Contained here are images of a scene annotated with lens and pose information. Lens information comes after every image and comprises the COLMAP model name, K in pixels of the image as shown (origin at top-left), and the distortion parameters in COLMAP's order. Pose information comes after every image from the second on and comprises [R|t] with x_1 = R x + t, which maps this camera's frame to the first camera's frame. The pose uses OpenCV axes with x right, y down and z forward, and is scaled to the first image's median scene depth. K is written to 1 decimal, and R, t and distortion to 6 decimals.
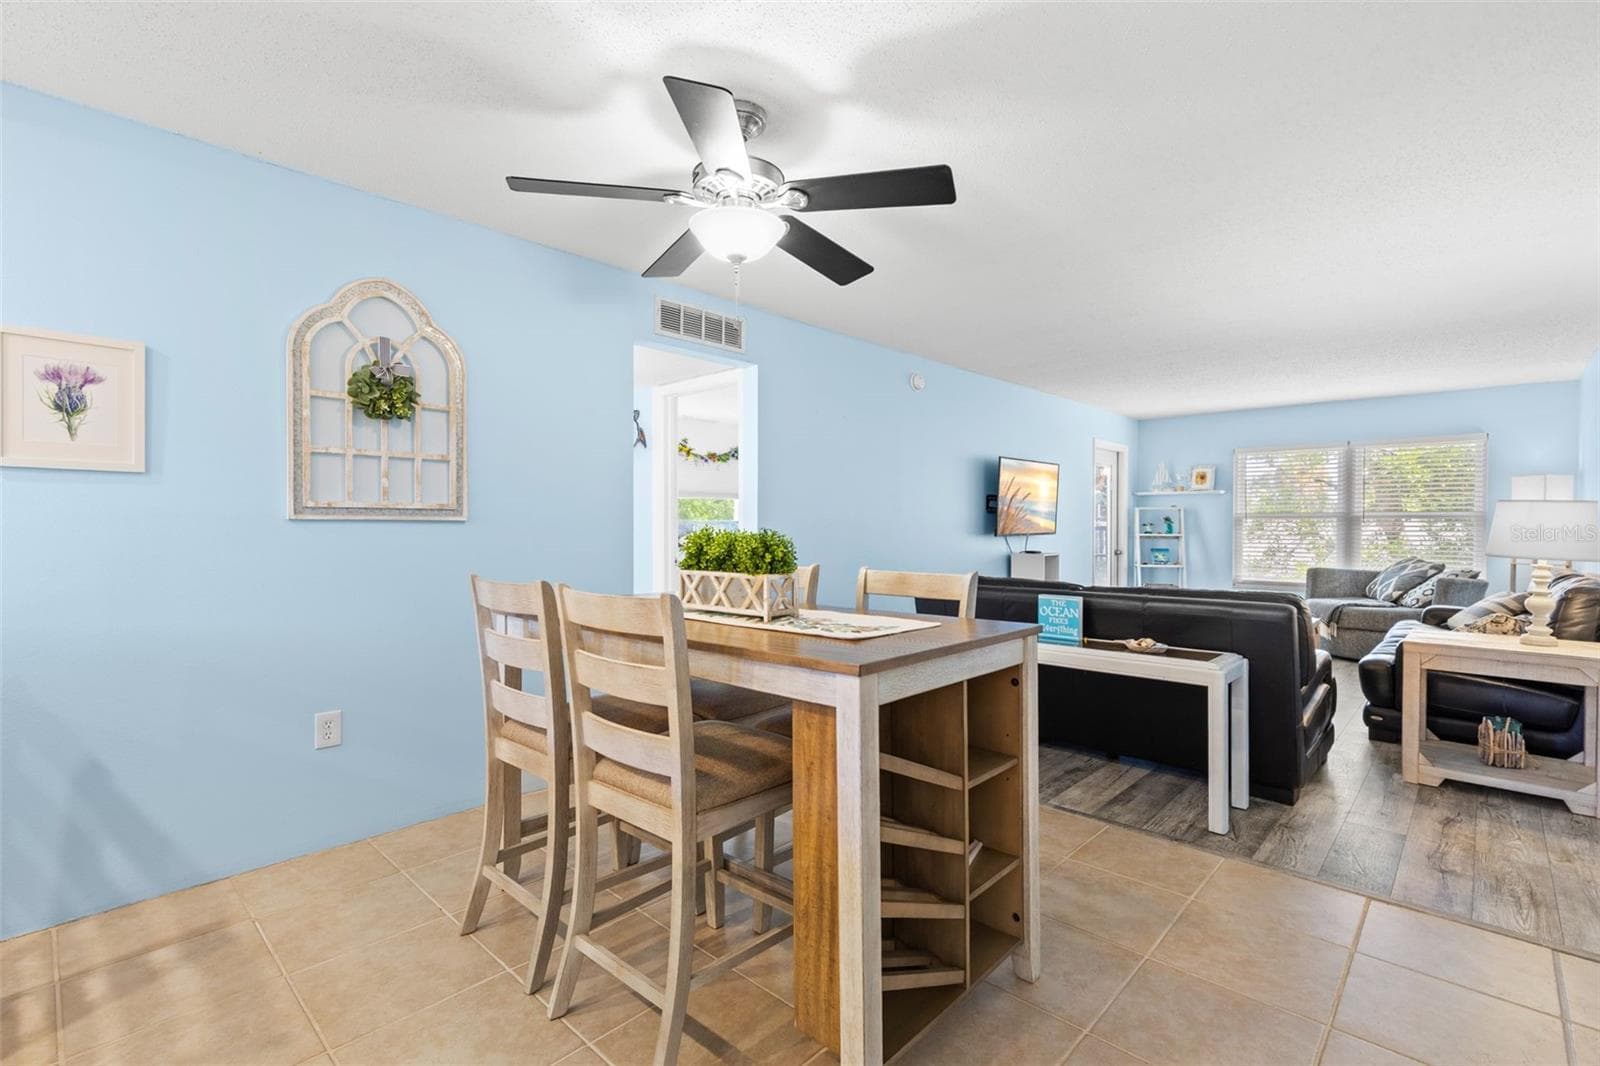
lens RADIAL K [[728.8, 0, 805.6], [0, 728.8, 531.4], [0, 0, 1]] dist [0.003241, -0.000761]
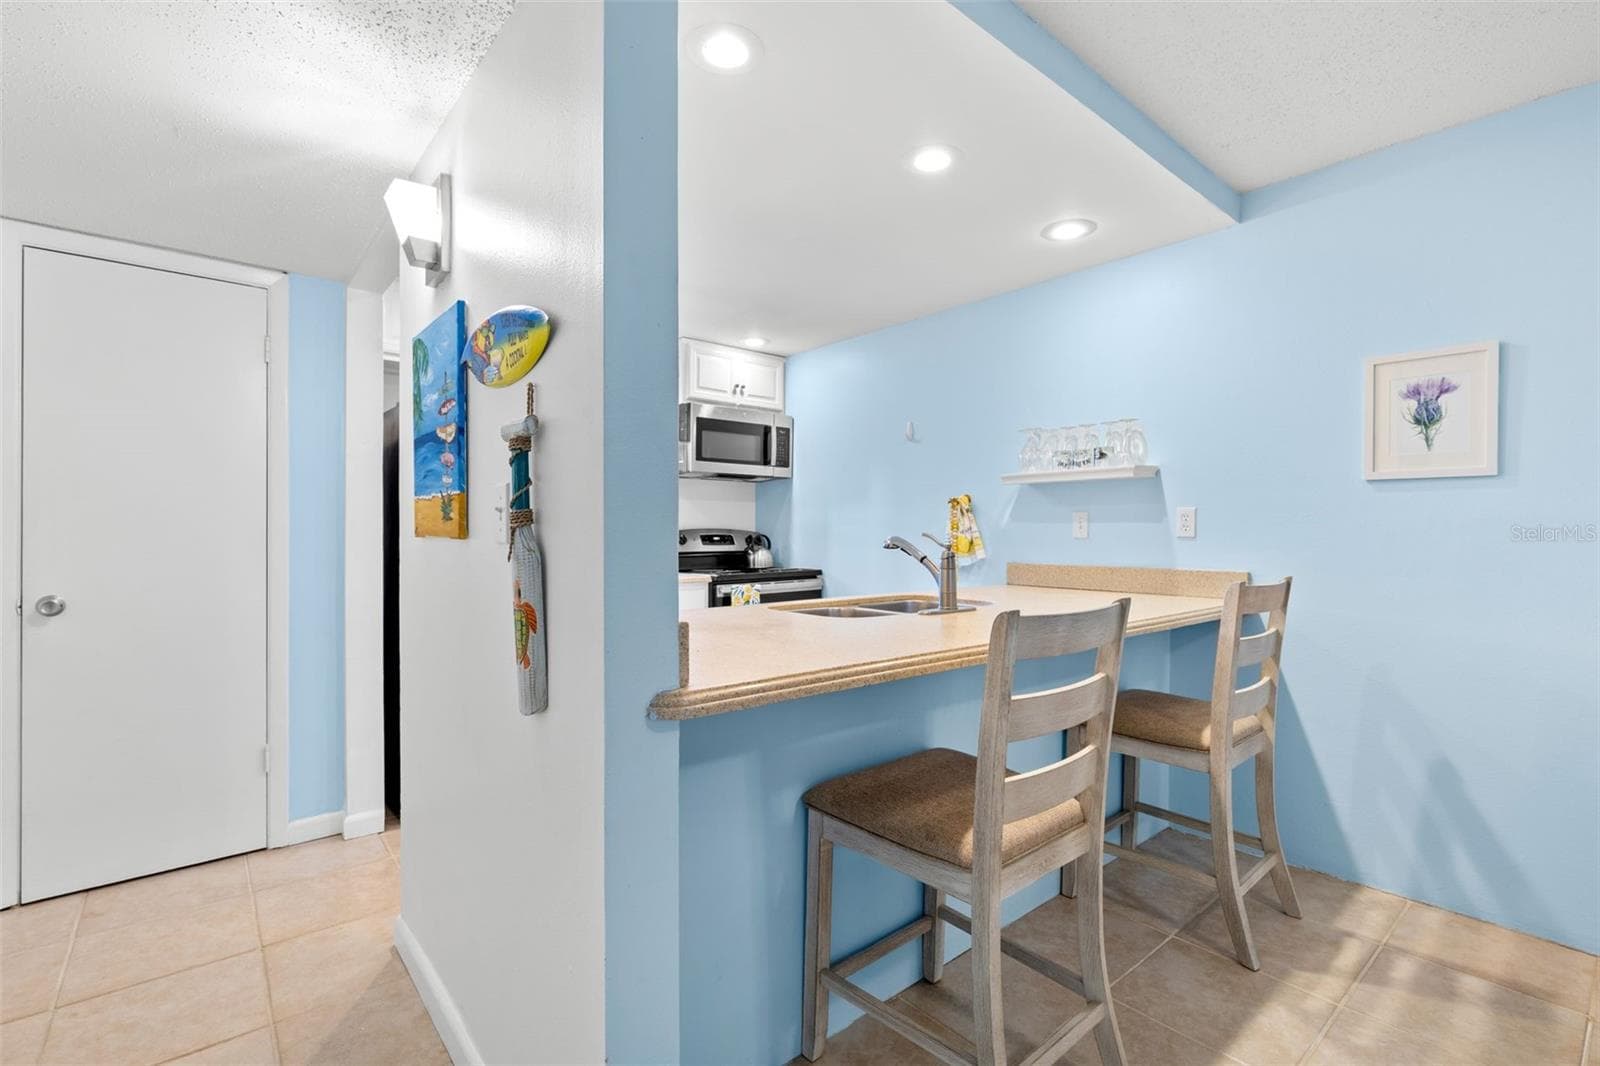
lens RADIAL K [[728.8, 0, 814.6], [0, 728.8, 527.4], [0, 0, 1]] dist [0.003241, -0.000761]
pose [[-0.108212, 0.001288, -0.994127, 0.141766], [-0.004438, 0.999989, 0.001779, -0.010700], [0.994118, 0.004605, -0.108205, 0.224031]]
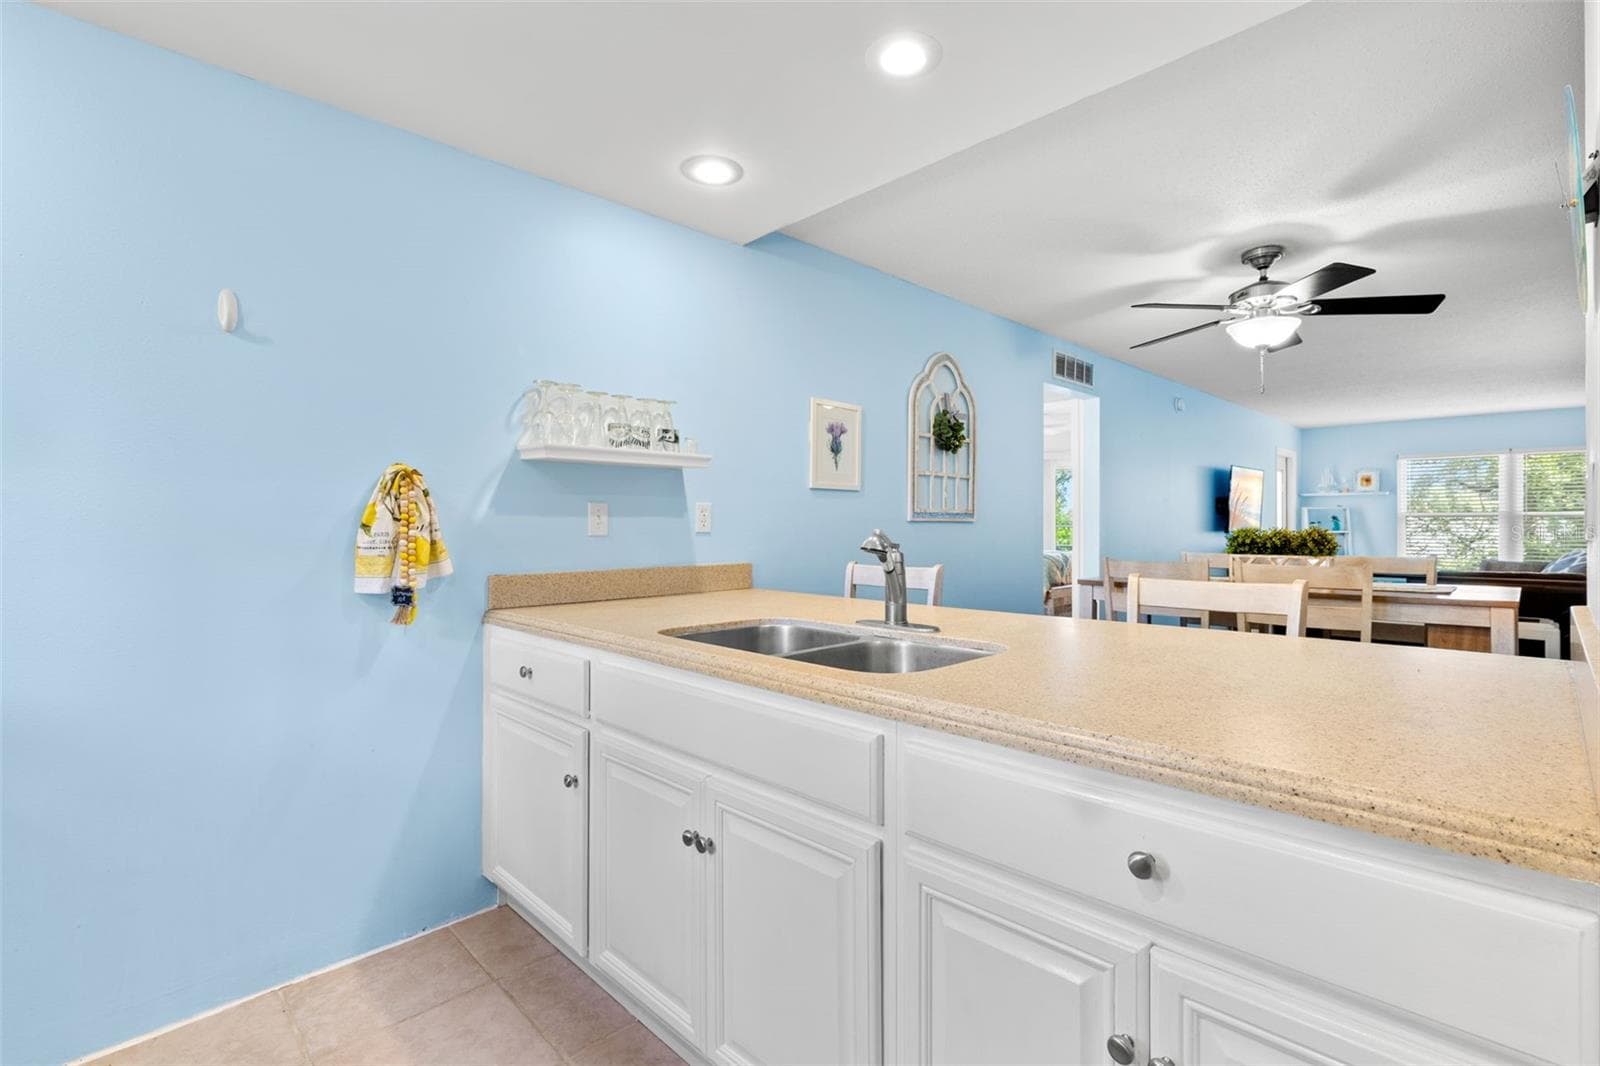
lens RADIAL K [[728.8, 0, 807.4], [0, 728.8, 530.1], [0, 0, 1]] dist [0.003241, -0.000761]
pose [[0.999294, 0.000283, -0.037564, -0.984693], [-0.000187, 0.999997, 0.002544, -0.001643], [0.037565, -0.002535, 0.999291, -0.543854]]
